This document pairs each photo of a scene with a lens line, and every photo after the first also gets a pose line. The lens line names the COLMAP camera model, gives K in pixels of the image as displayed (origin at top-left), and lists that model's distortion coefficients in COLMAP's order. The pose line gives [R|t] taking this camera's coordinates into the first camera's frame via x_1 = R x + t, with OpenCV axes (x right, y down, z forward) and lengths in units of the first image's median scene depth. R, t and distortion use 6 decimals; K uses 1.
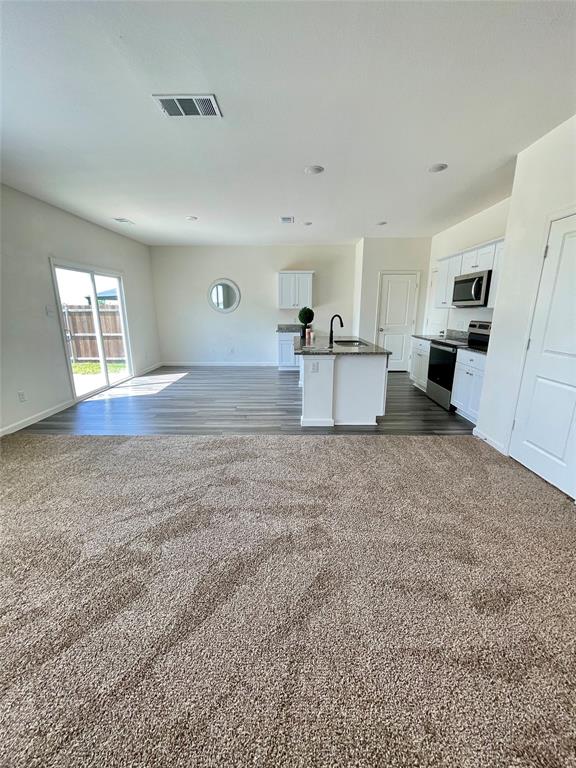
lens RADIAL K [[309.4, 0, 289.1], [0, 309.4, 384.8], [0, 0, 1]] dist [-0.001498, 0.000341]
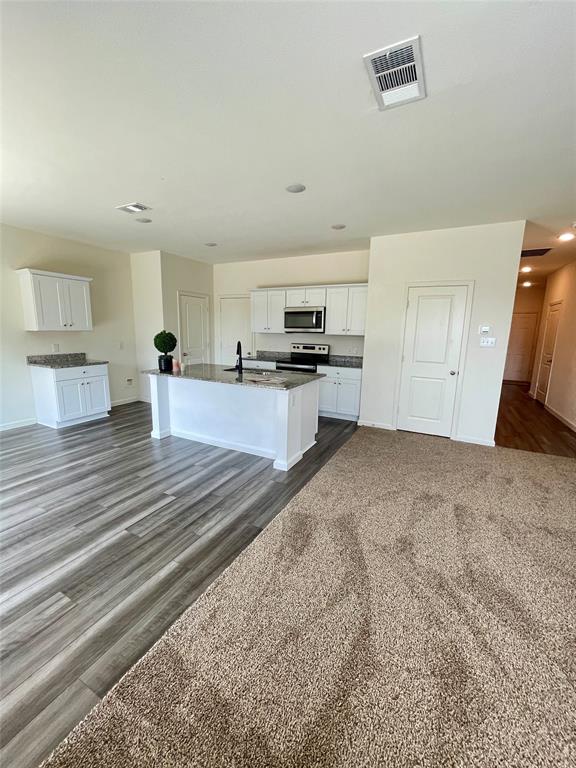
lens RADIAL K [[309.4, 0, 289.1], [0, 309.4, 384.8], [0, 0, 1]] dist [-0.001498, 0.000341]
pose [[0.442319, -0.148198, 0.884529, -0.673258], [0.197018, 0.978218, 0.065373, -0.154209], [-0.874950, 0.145353, 0.461882, 0.552524]]
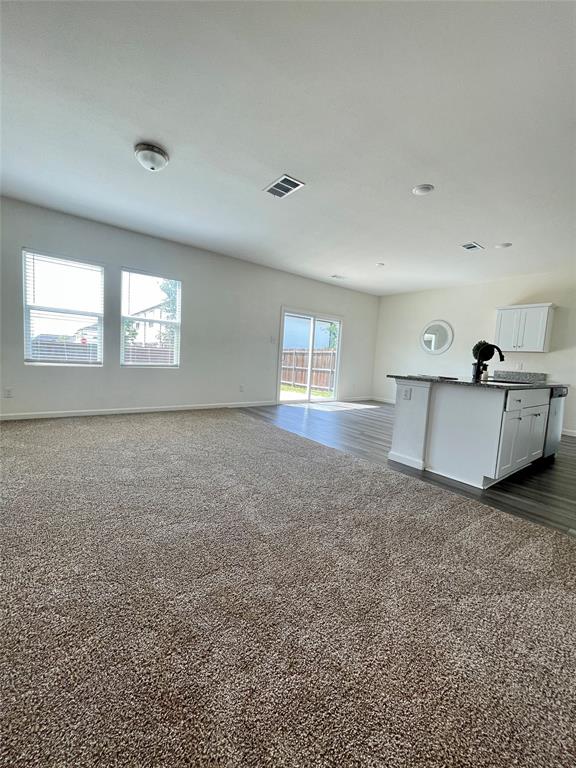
lens RADIAL K [[309.4, 0, 289.1], [0, 309.4, 384.8], [0, 0, 1]] dist [-0.001498, 0.000341]
pose [[0.611374, 0.111200, -0.783490, 0.533437], [-0.251286, 0.966115, -0.058965, 0.052069], [0.750384, 0.232930, 0.618601, 0.180971]]
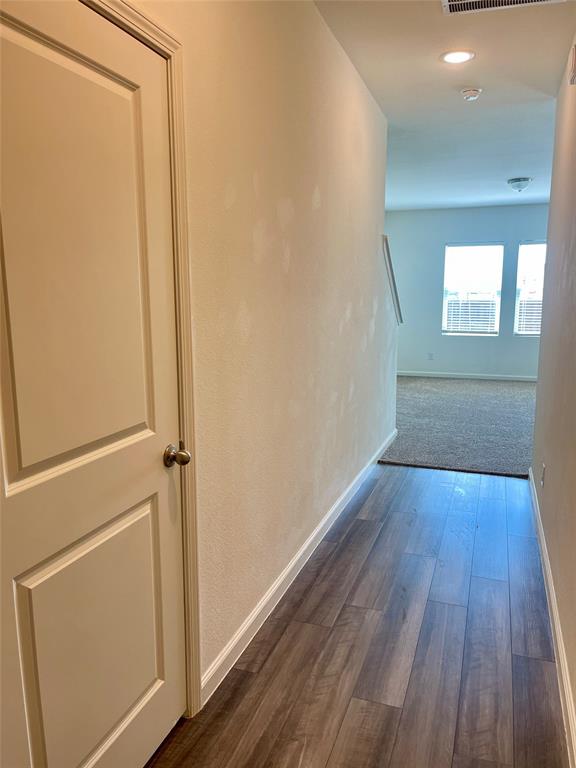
lens RADIAL K [[547.6, 0, 288.0], [0, 547.6, 384.0], [0, 0, 1]] dist [0.001528, 0.000587]
pose [[-0.329016, 0.144606, -0.933187, 1.630916], [-0.229057, 0.946473, 0.227424, -0.036394], [0.916123, 0.288579, -0.278281, 0.252865]]
